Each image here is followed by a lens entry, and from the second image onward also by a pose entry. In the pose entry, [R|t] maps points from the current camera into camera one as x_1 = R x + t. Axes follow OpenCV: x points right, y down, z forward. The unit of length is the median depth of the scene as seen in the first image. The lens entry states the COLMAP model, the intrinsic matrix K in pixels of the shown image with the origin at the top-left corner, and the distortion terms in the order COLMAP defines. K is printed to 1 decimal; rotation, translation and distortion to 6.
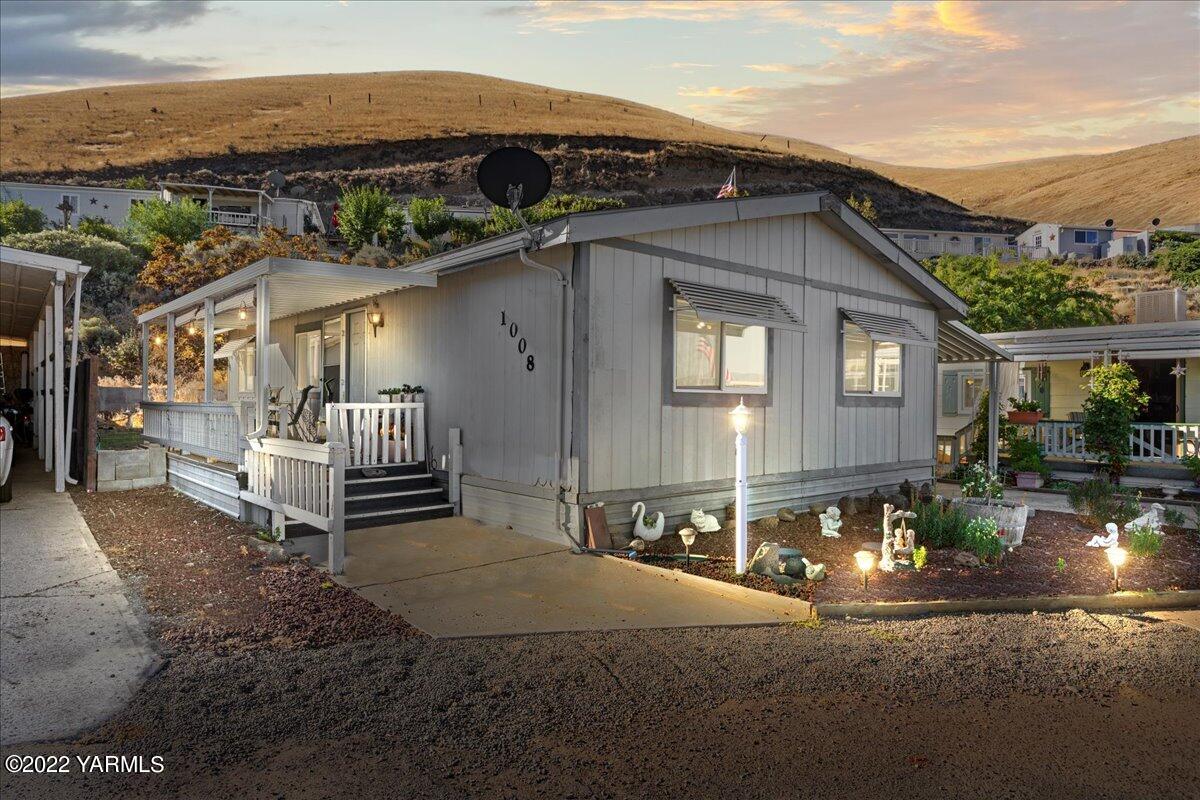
lens RADIAL K [[719.6, 0, 600.0], [0, 719.6, 400.0], [0, 0, 1]] dist [-0.006789, 0.000429]
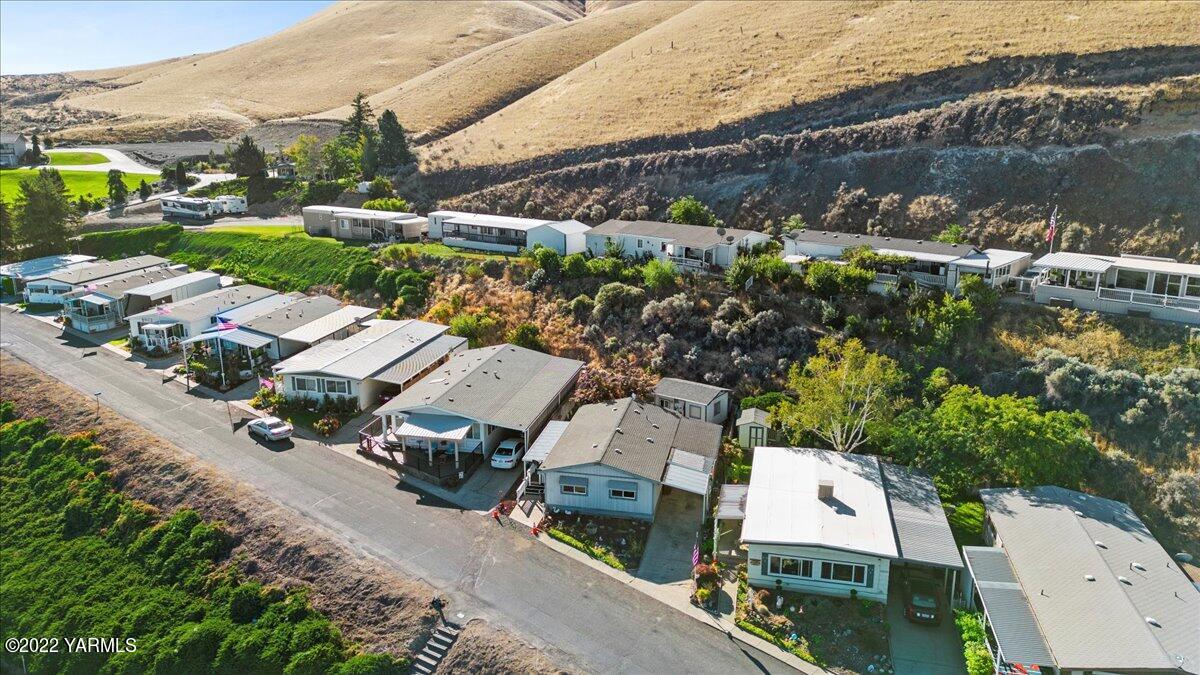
lens RADIAL K [[826.8, 0, 600.0], [0, 826.8, 337.5], [0, 0, 1]] dist [0.097382, -0.114800]
pose [[0.606970, 0.197923, -0.769684, 0.569886], [0.004396, 0.967641, 0.252293, -0.319946], [0.794712, -0.156518, 0.586459, -0.285134]]
